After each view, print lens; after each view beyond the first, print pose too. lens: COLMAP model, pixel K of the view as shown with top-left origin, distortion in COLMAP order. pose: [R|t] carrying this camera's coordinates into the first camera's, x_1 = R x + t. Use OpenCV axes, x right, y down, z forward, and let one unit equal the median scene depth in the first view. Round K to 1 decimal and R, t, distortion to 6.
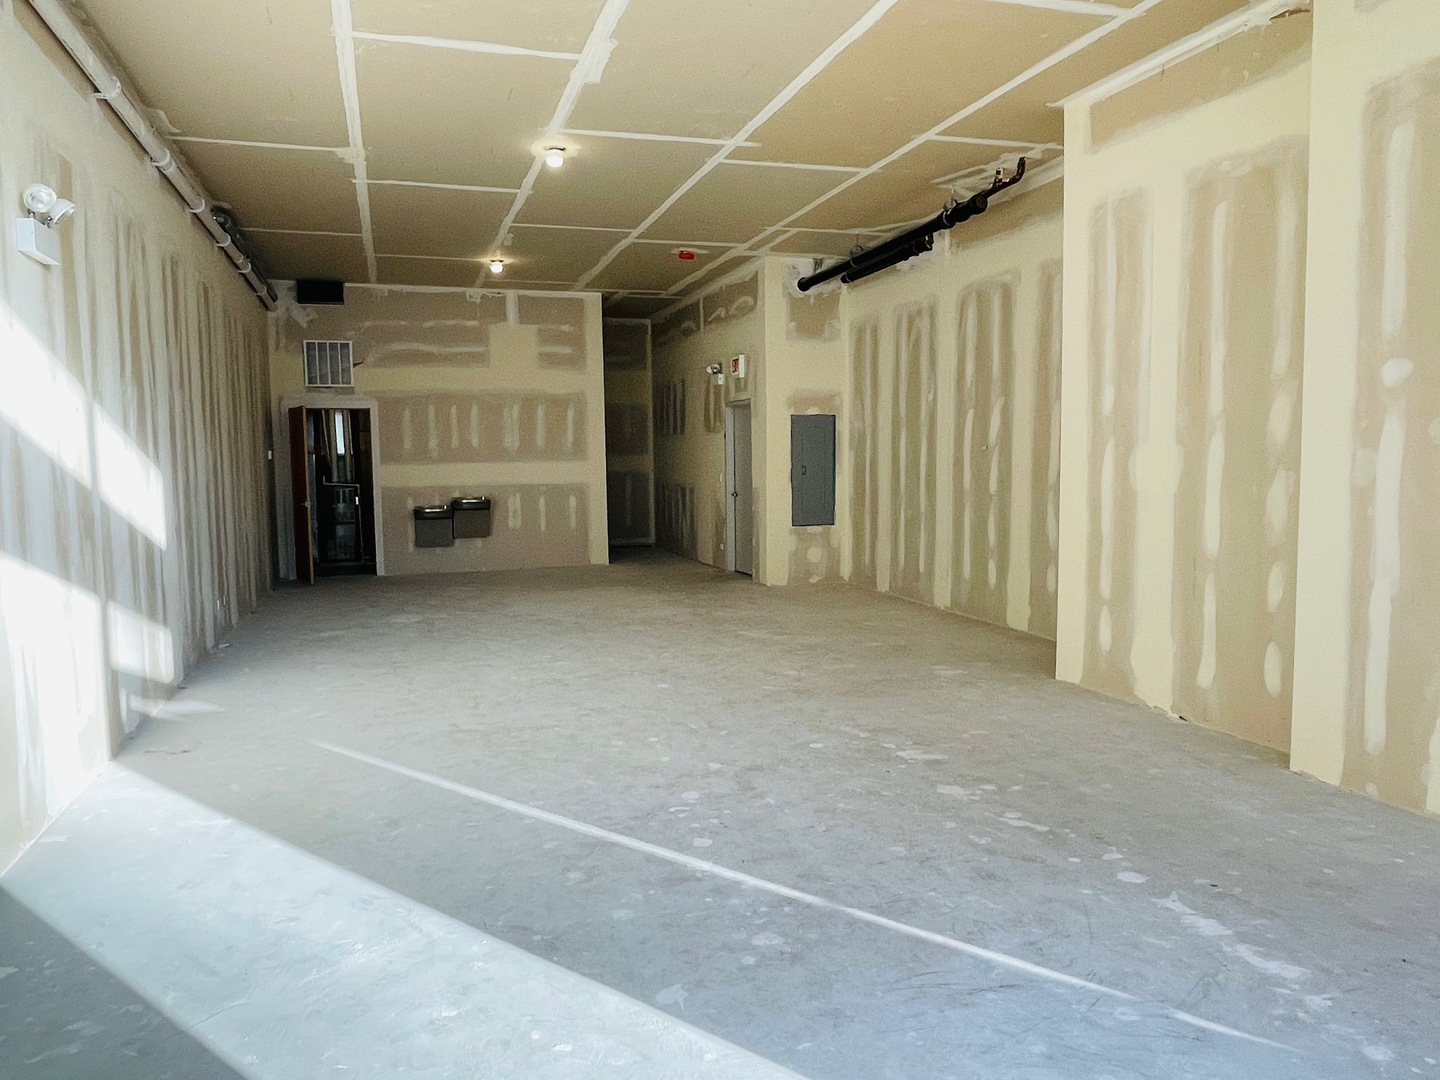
lens RADIAL K [[1042.4, 0, 702.4], [0, 1042.4, 542.2], [0, 0, 1]] dist [0.035617, -0.075955]
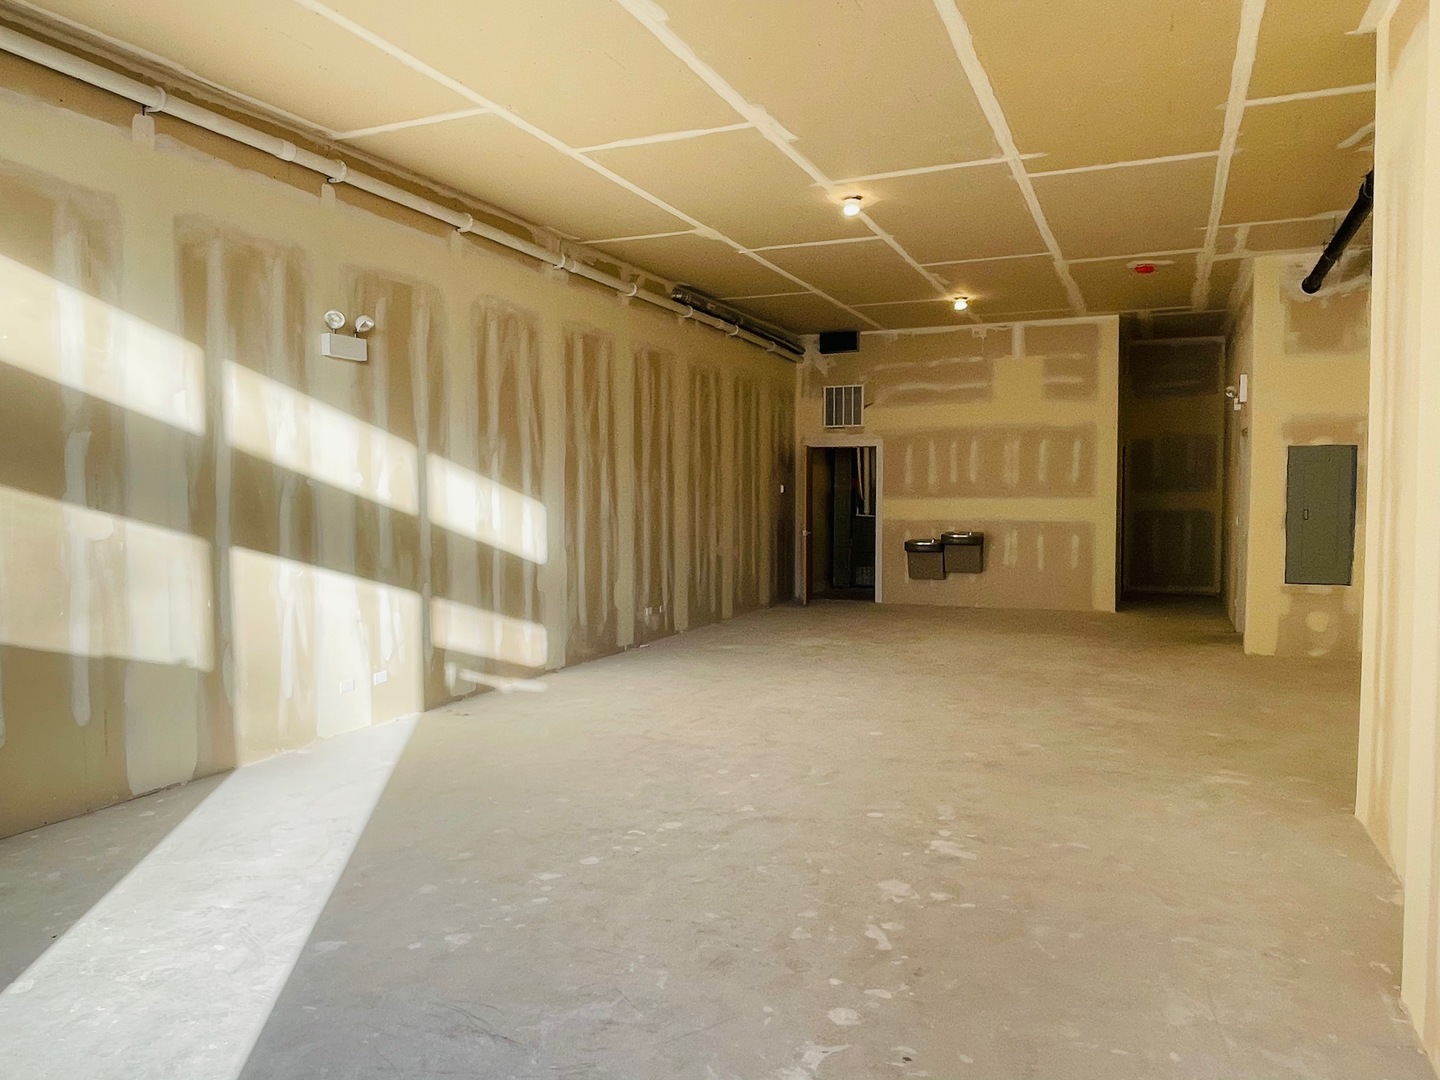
lens RADIAL K [[1042.4, 0, 702.4], [0, 1042.4, 542.2], [0, 0, 1]] dist [0.035617, -0.075955]
pose [[0.746834, 0.044979, -0.663487, 0.288916], [-0.063467, 0.997977, -0.003785, -0.015765], [0.661975, 0.044936, 0.748178, 0.095059]]
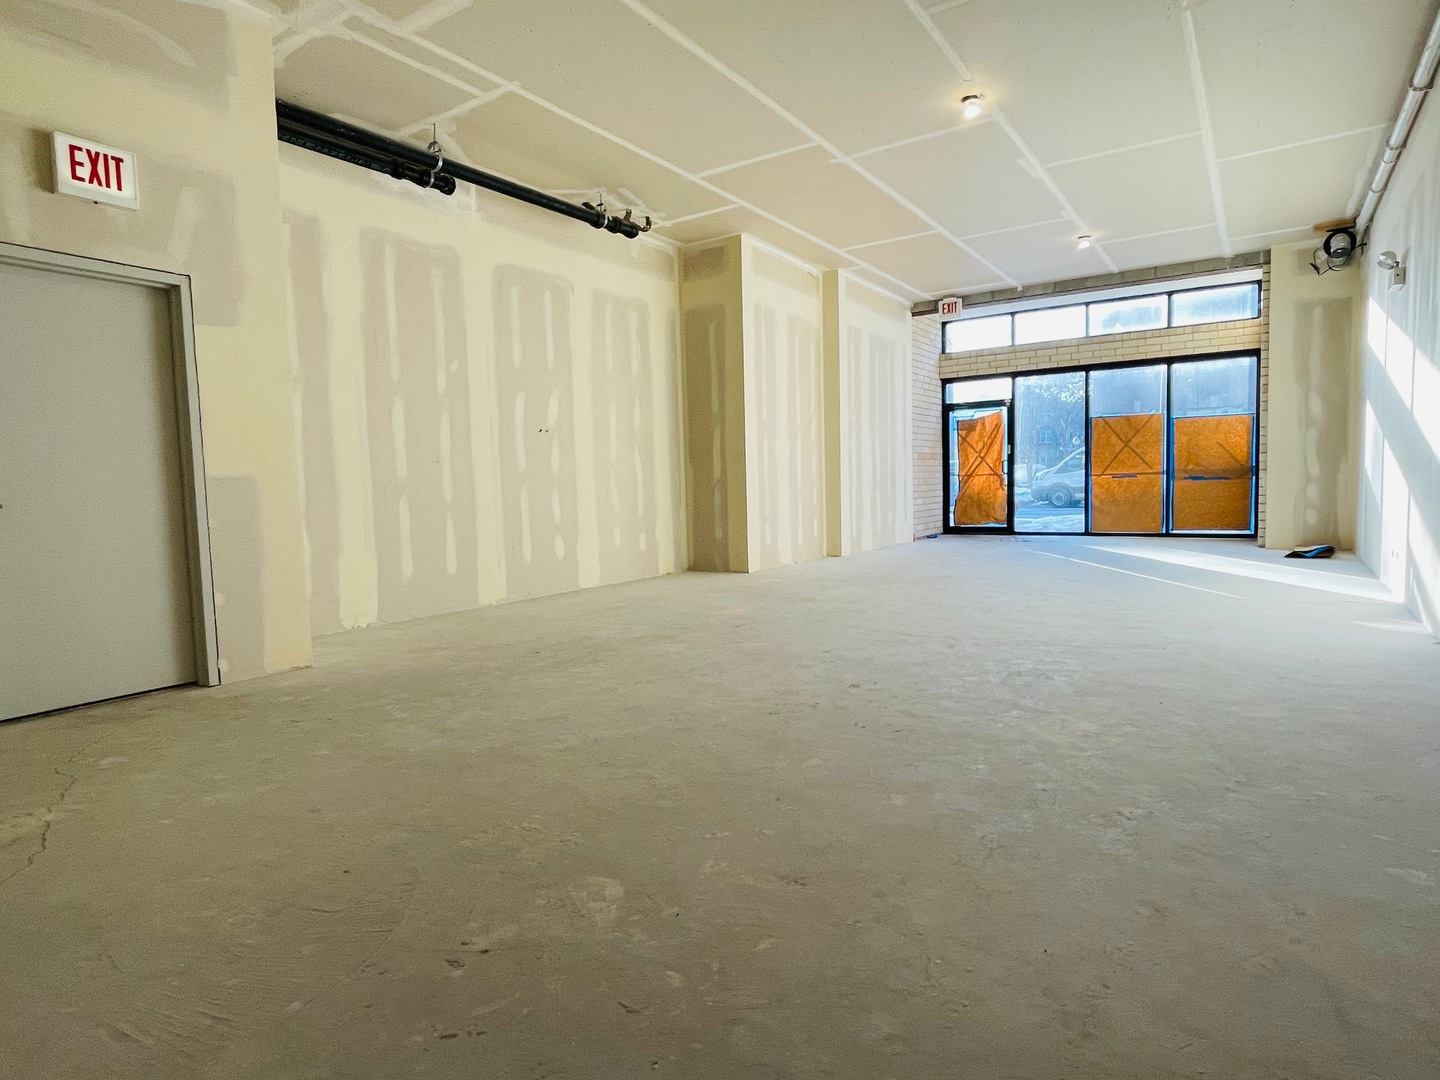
lens RADIAL K [[816.4, 0, 720.0], [0, 816.4, 540.0], [0, 0, 1]] dist [-0.005157, -0.002421]
pose [[-0.637289, -0.022768, 0.770289, -0.388006], [0.103864, 0.987905, 0.115131, -0.046962], [-0.763594, 0.153377, -0.627216, 1.126269]]
